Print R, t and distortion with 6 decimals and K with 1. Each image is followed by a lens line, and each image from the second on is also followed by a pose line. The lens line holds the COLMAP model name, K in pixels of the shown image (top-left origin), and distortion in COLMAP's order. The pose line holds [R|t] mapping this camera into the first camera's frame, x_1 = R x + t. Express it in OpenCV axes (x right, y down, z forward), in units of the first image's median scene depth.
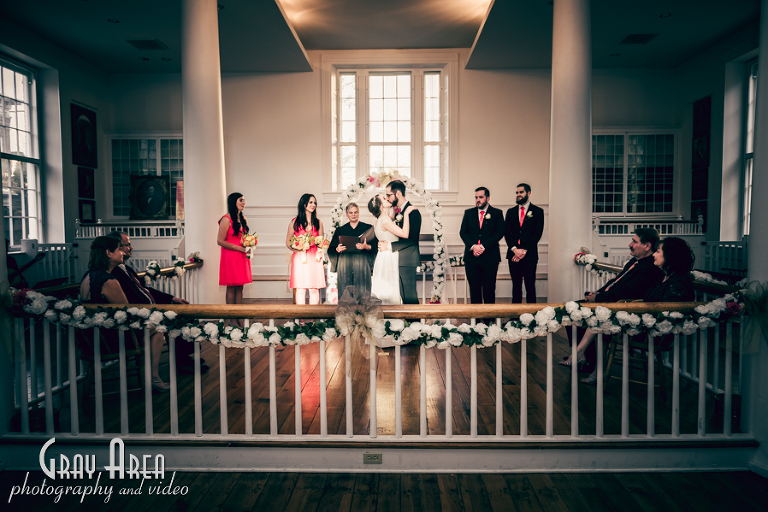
lens RADIAL K [[529.1, 0, 392.0], [0, 529.1, 256.3], [0, 0, 1]] dist [0.001351, -0.000082]
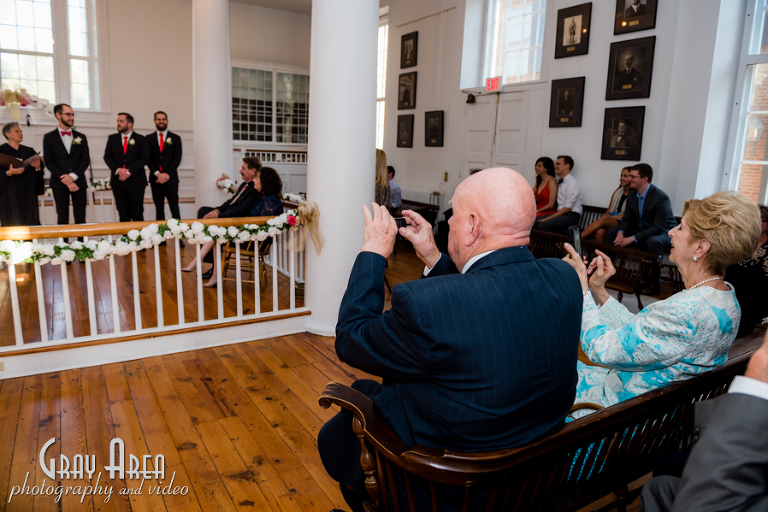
lens RADIAL K [[519.5, 0, 383.1], [0, 519.5, 259.7], [0, 0, 1]] dist [-0.056266, 0.001156]
pose [[0.840922, -0.069413, 0.536686, 0.094013], [-0.013304, 0.988788, 0.148733, -0.005477], [-0.540993, -0.132213, 0.830570, -0.258658]]
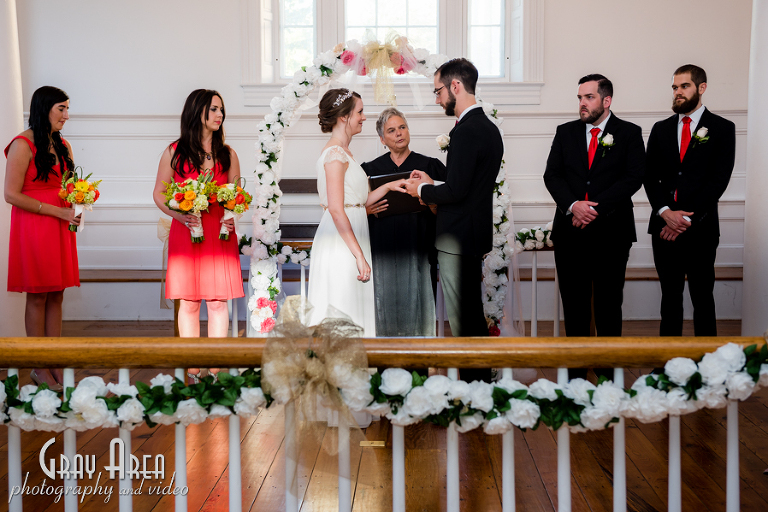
lens RADIAL K [[1185.0, 0, 384.0], [0, 1185.0, 256.0], [0, 0, 1]] dist [0.130857, 0.005841]
pose [[0.999925, 0.002093, -0.012088, 0.010095], [-0.001776, 0.999656, 0.026148, -0.006098], [0.012139, -0.026125, 0.999585, -0.028898]]
